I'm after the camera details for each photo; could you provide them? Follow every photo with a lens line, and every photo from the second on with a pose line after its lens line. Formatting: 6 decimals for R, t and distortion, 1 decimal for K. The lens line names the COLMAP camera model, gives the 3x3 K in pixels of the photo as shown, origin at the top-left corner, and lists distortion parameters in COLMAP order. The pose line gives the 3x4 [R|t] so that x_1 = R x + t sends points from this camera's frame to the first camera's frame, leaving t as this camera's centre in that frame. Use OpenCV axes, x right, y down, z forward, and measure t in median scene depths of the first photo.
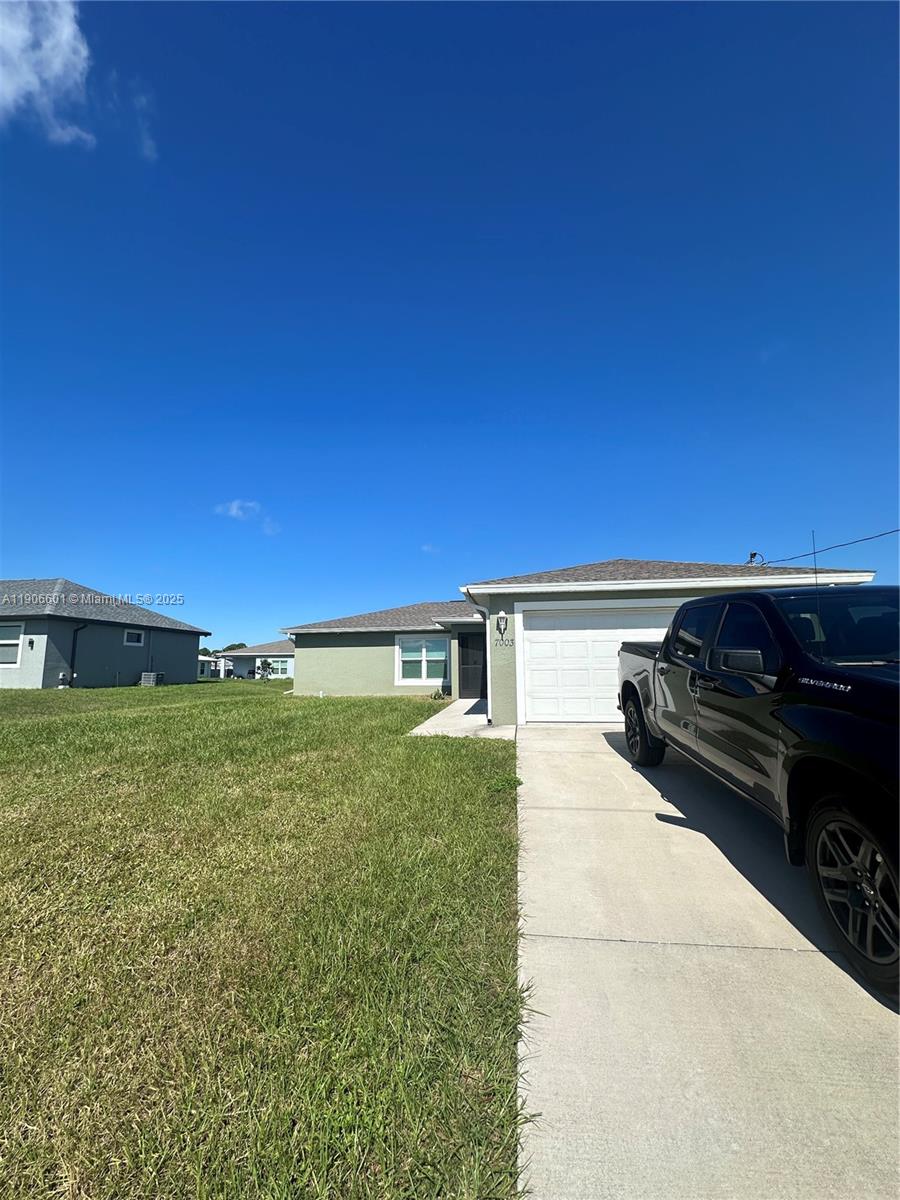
lens RADIAL K [[479.0, 0, 450.3], [0, 479.0, 603.7], [0, 0, 1]] dist [-0.005530, 0.001981]
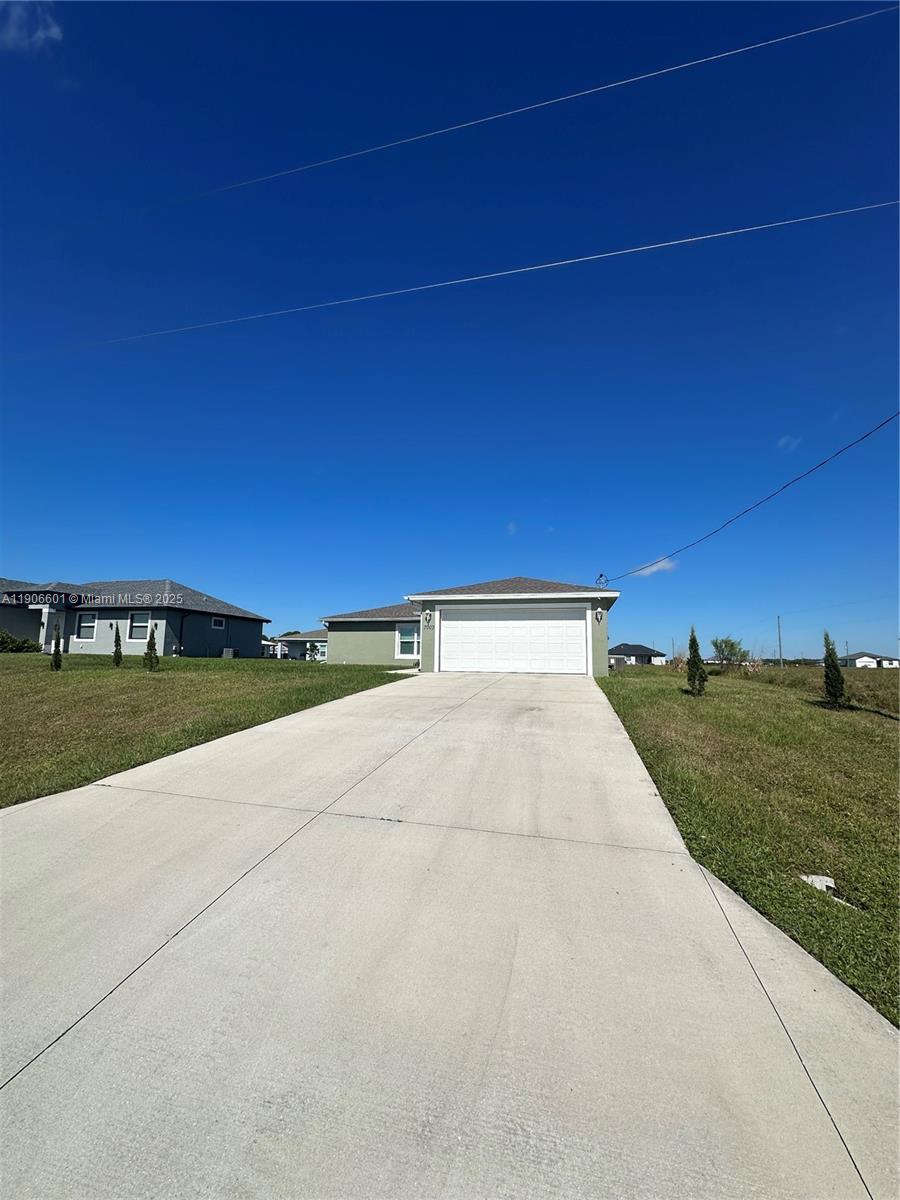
lens RADIAL K [[479.0, 0, 450.6], [0, 479.0, 606.5], [0, 0, 1]] dist [-0.005530, 0.001981]
pose [[0.994858, 0.011348, -0.100643, 0.182860], [-0.008900, 0.999654, 0.024740, -0.021180], [0.100889, -0.023717, 0.994615, -0.383555]]
